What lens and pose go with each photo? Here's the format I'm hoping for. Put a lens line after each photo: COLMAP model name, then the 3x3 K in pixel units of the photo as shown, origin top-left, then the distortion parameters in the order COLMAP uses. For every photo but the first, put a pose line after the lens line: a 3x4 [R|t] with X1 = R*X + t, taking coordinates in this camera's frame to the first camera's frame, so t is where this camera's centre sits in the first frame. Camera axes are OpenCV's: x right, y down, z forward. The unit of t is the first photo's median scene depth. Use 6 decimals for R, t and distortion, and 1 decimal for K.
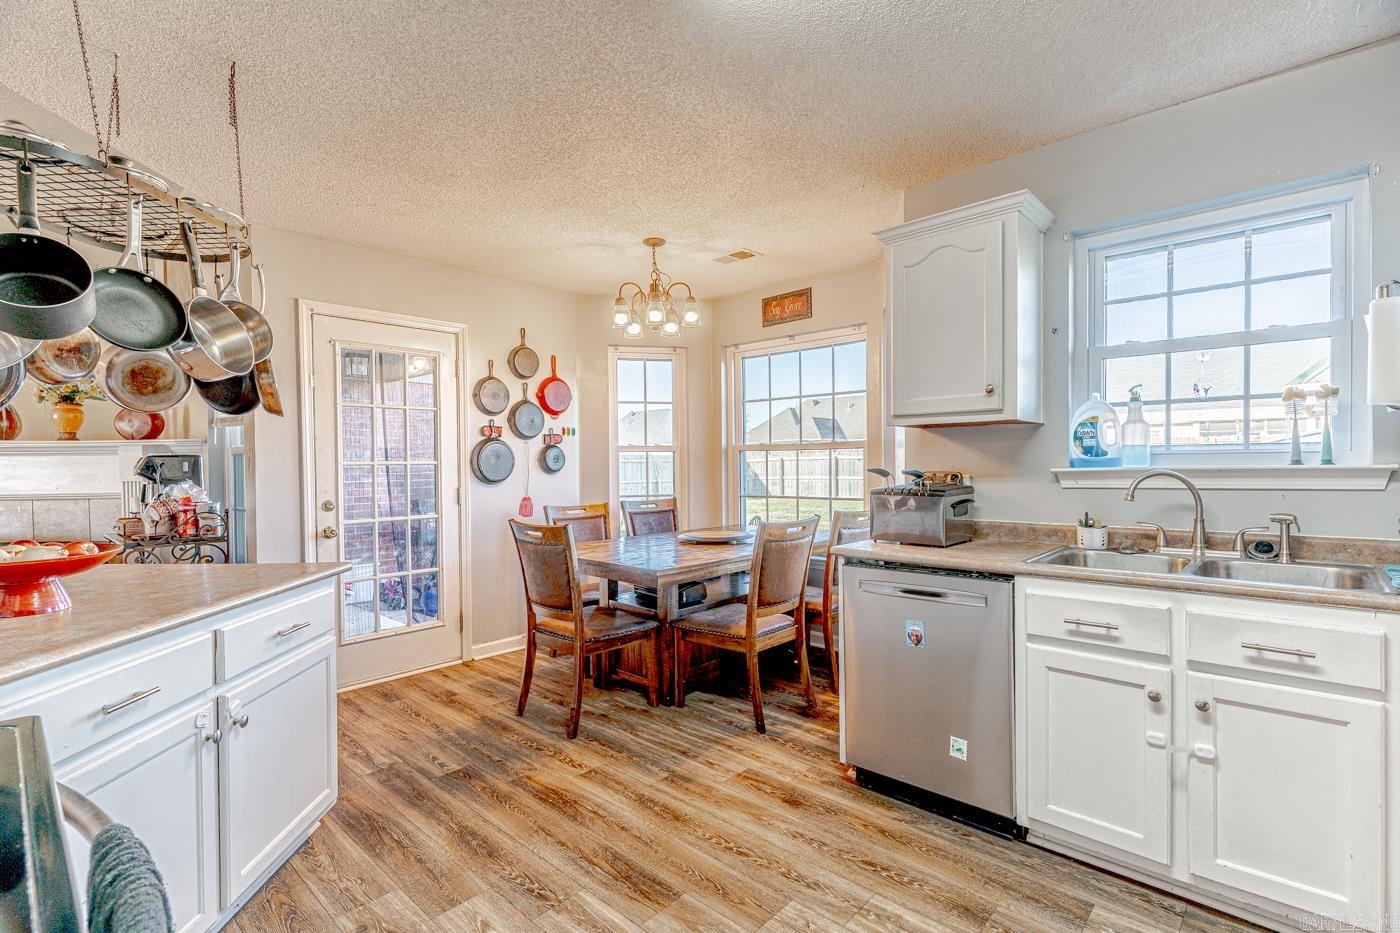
lens RADIAL K [[672.2, 0, 699.7], [0, 672.2, 468.2], [0, 0, 1]] dist [-0.003485, 0.003538]
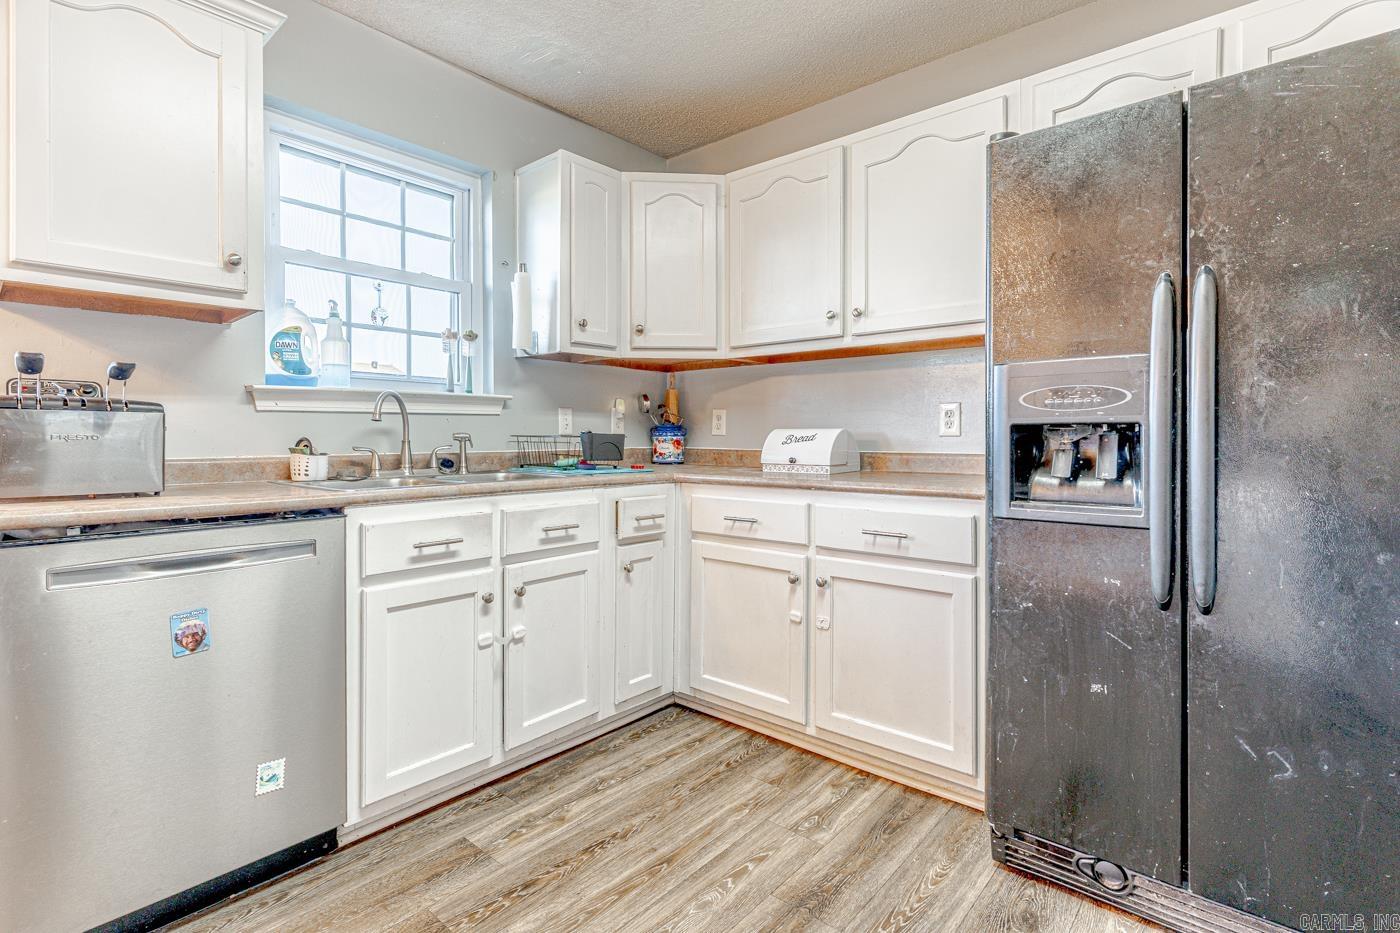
lens RADIAL K [[672.2, 0, 695.6], [0, 672.2, 436.0], [0, 0, 1]] dist [-0.003485, 0.003538]
pose [[-0.035075, 0.013673, 0.999291, -0.304336], [0.013861, 0.999817, -0.013194, 0.087357], [-0.999289, 0.013388, -0.035258, 0.579782]]
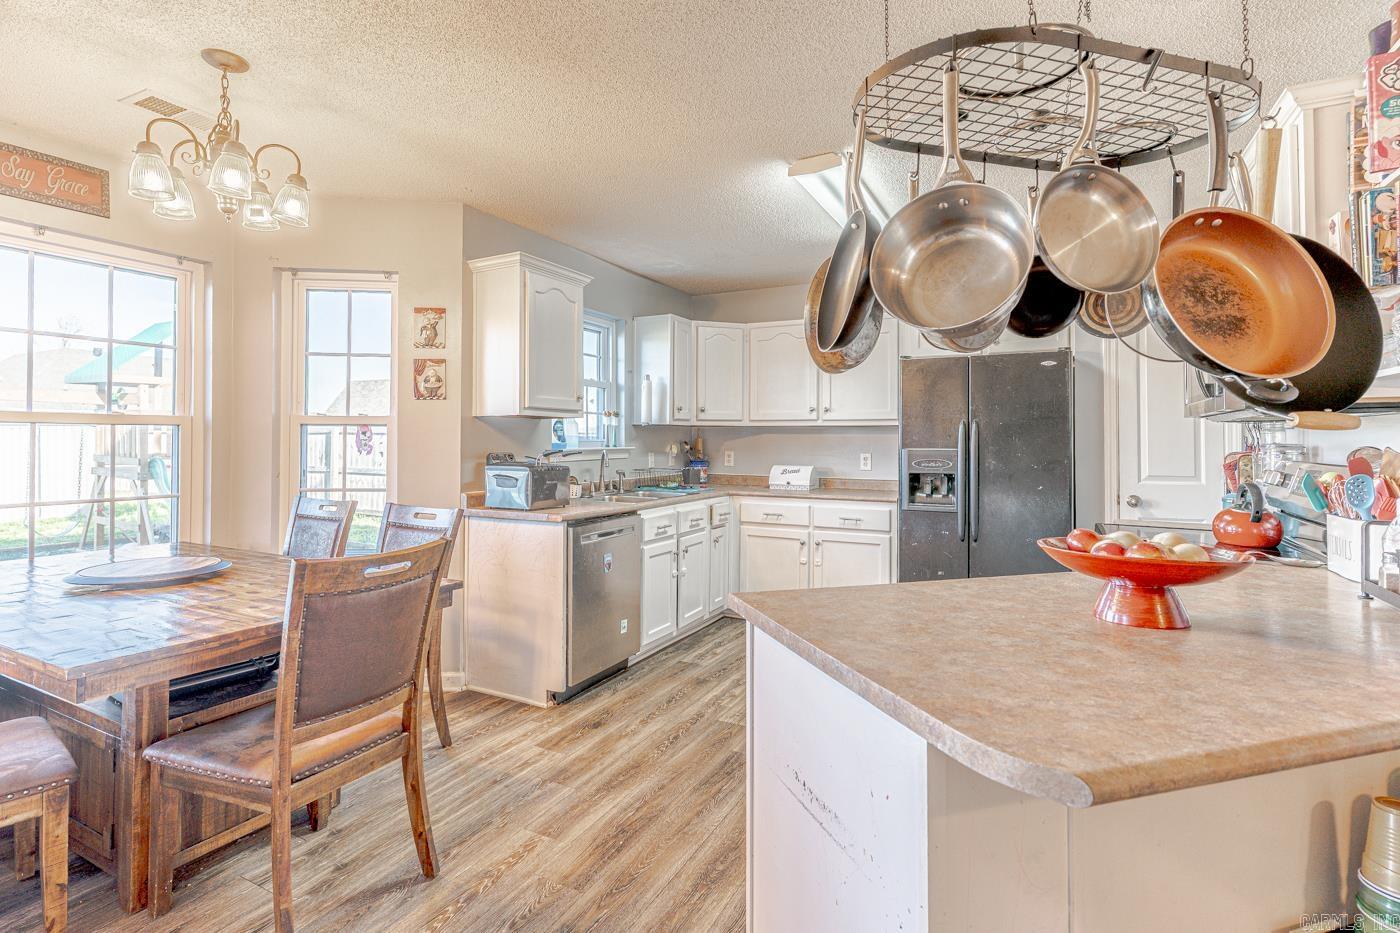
lens RADIAL K [[672.2, 0, 692.0], [0, 672.2, 433.3], [0, 0, 1]] dist [-0.003485, 0.003538]
pose [[-0.260864, 0.021631, 0.965133, -1.168902], [0.011081, 0.999750, -0.019411, -0.004407], [-0.965312, 0.005631, -0.261039, 1.231771]]
